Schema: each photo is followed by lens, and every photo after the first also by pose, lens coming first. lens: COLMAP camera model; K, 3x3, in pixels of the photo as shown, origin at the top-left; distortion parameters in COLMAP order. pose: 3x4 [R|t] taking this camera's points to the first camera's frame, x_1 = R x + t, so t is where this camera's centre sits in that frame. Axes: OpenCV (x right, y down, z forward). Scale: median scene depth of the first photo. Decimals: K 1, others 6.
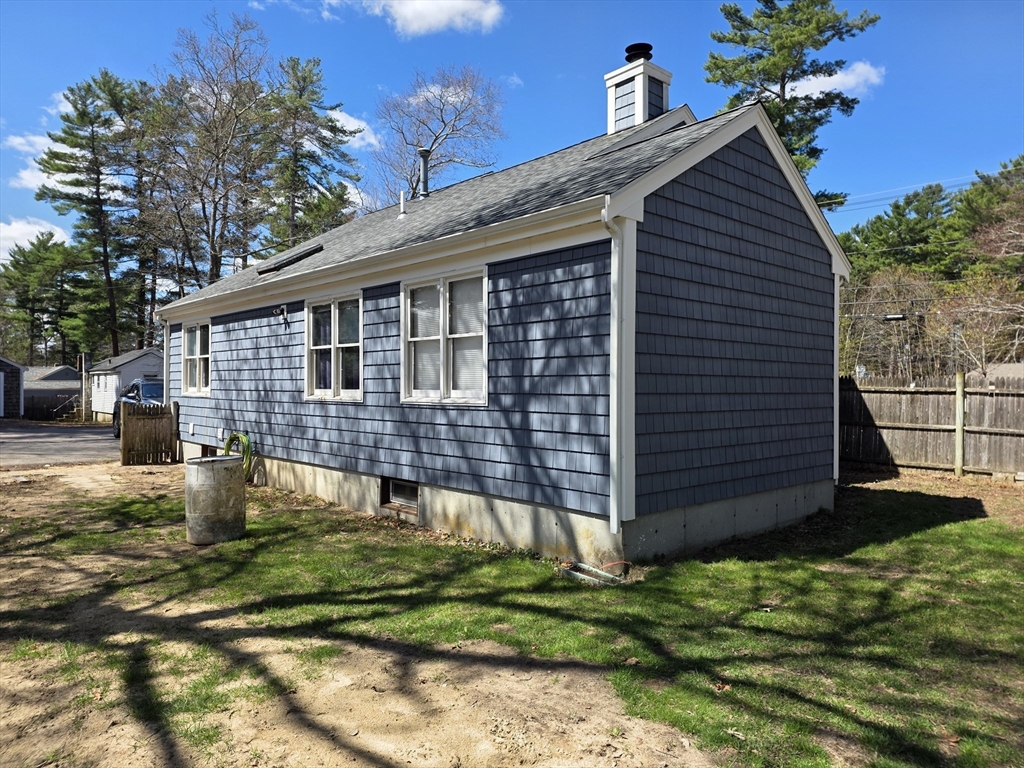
lens RADIAL K [[674.0, 0, 513.4], [0, 674.0, 381.9], [0, 0, 1]] dist [0.068782, -0.047604]
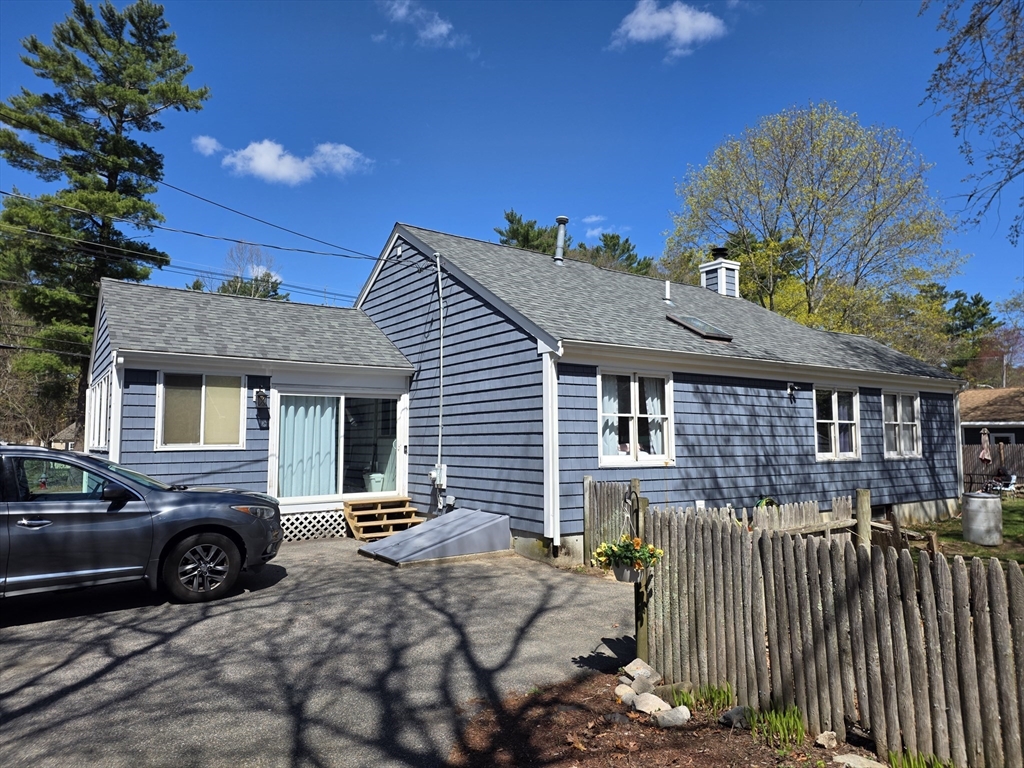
lens RADIAL K [[674.0, 0, 512.2], [0, 674.0, 384.4], [0, 0, 1]] dist [0.068782, -0.047604]
pose [[0.139511, 0.079744, 0.987004, -2.202395], [-0.000765, 0.996760, -0.080425, -0.018757], [-0.990220, 0.010466, 0.139120, 1.831502]]
